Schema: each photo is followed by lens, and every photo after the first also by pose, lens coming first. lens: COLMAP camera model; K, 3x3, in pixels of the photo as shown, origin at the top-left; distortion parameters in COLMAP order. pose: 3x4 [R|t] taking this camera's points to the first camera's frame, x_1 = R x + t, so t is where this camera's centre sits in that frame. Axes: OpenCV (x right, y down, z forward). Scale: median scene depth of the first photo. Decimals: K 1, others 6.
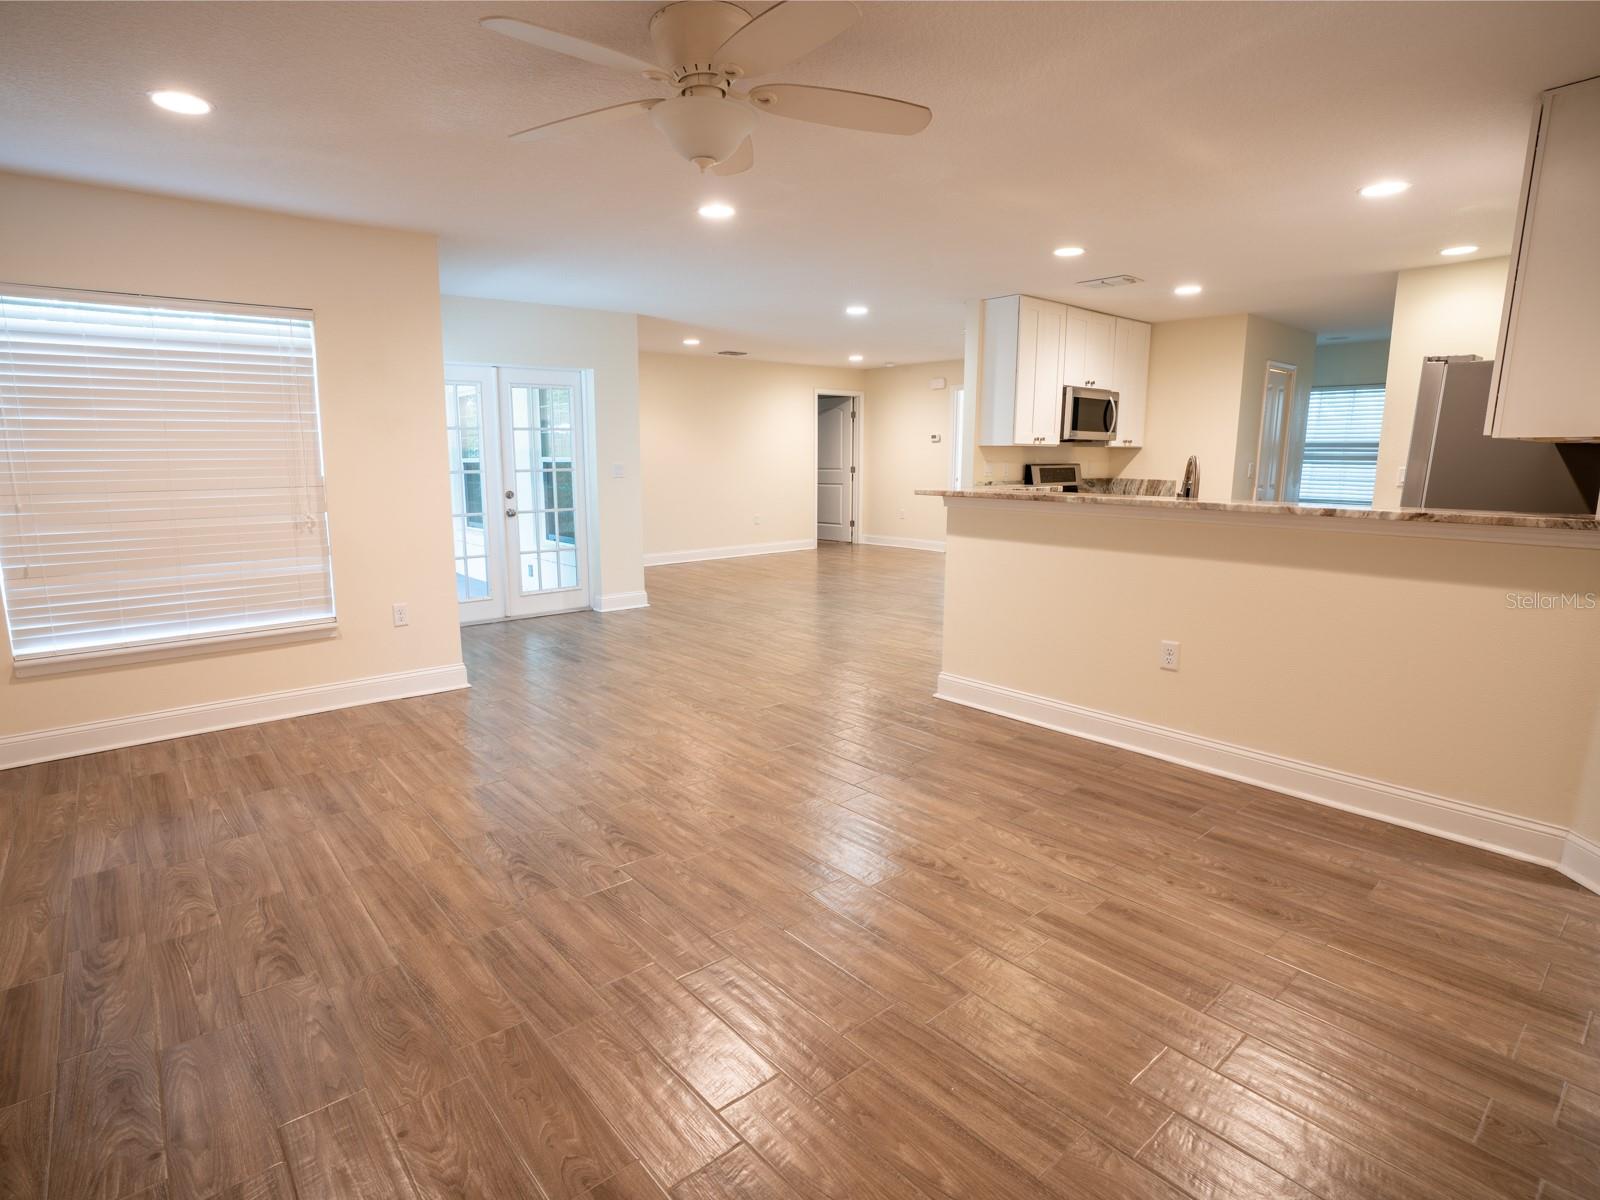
lens RADIAL K [[822.1, 0, 800.9], [0, 822.1, 613.7], [0, 0, 1]] dist [-0.077255, 0.028786]
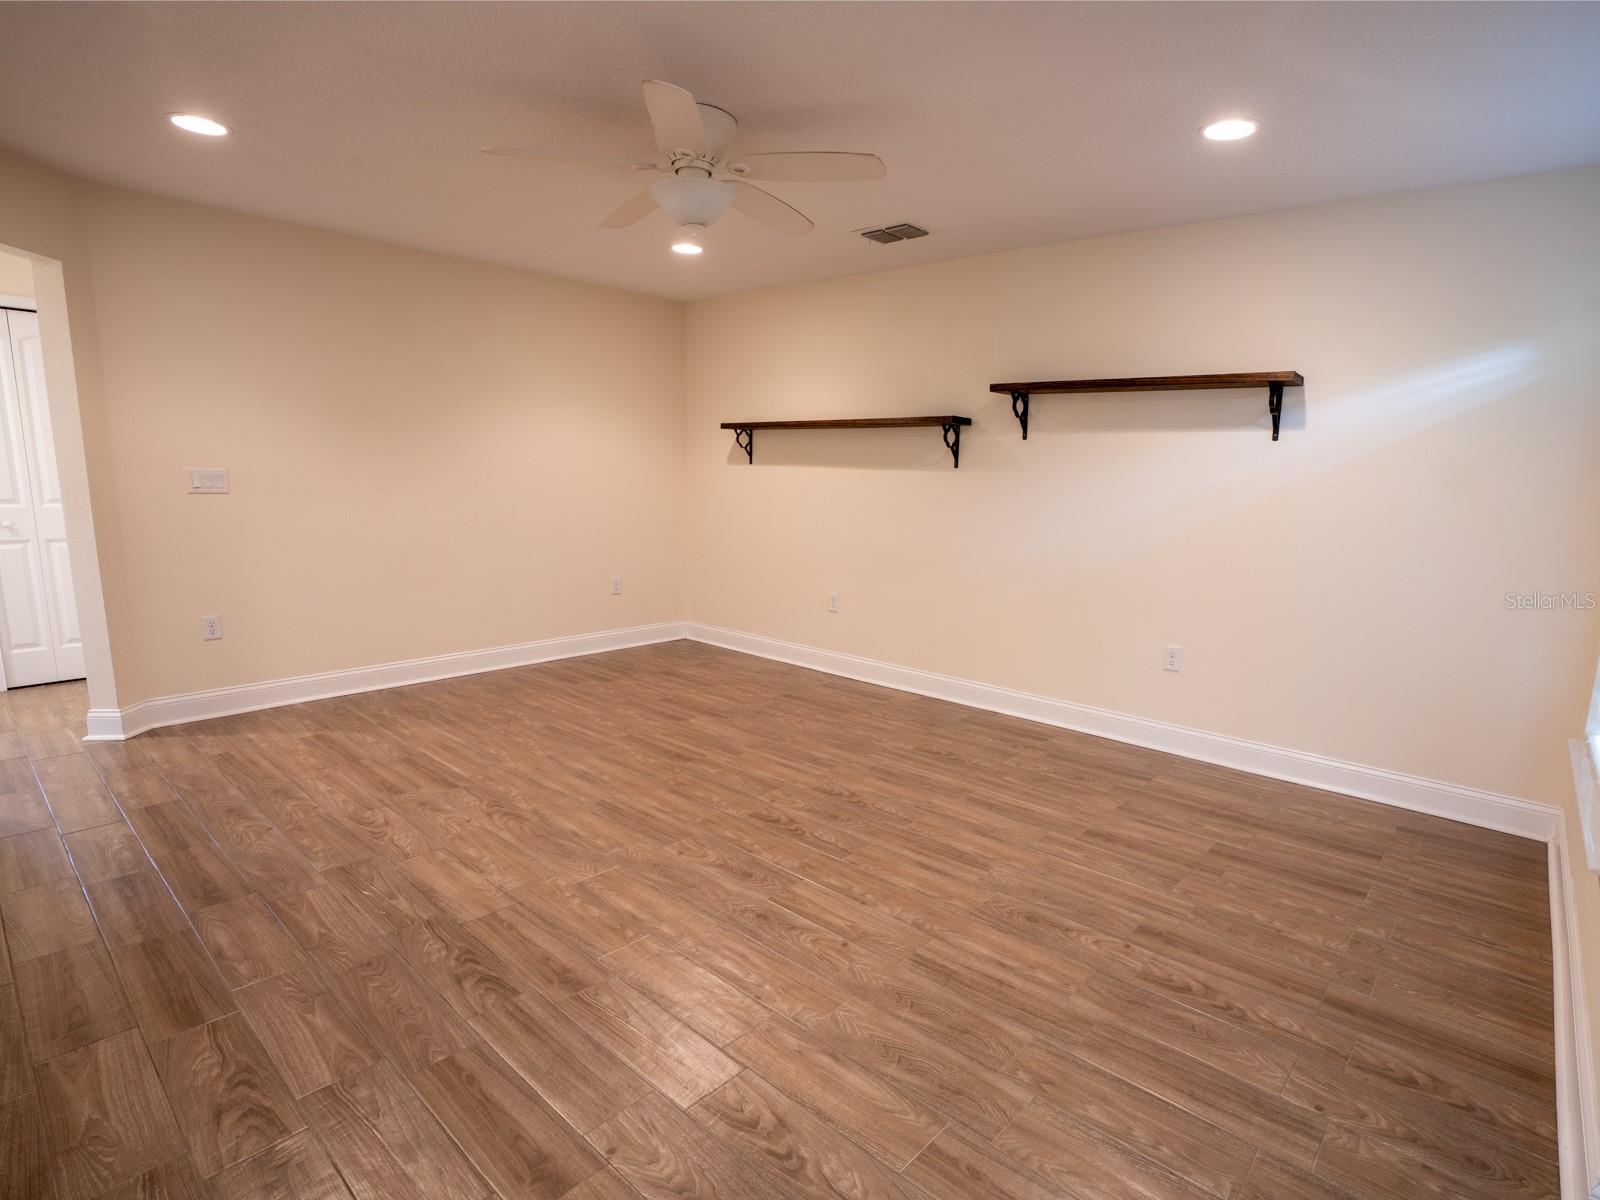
lens RADIAL K [[822.1, 0, 800.9], [0, 822.1, 613.7], [0, 0, 1]] dist [-0.077255, 0.028786]
pose [[-0.996604, -0.011129, -0.081584, -0.155819], [-0.039724, 0.932877, 0.357997, -0.373017], [0.072124, 0.360022, -0.930152, 1.943509]]
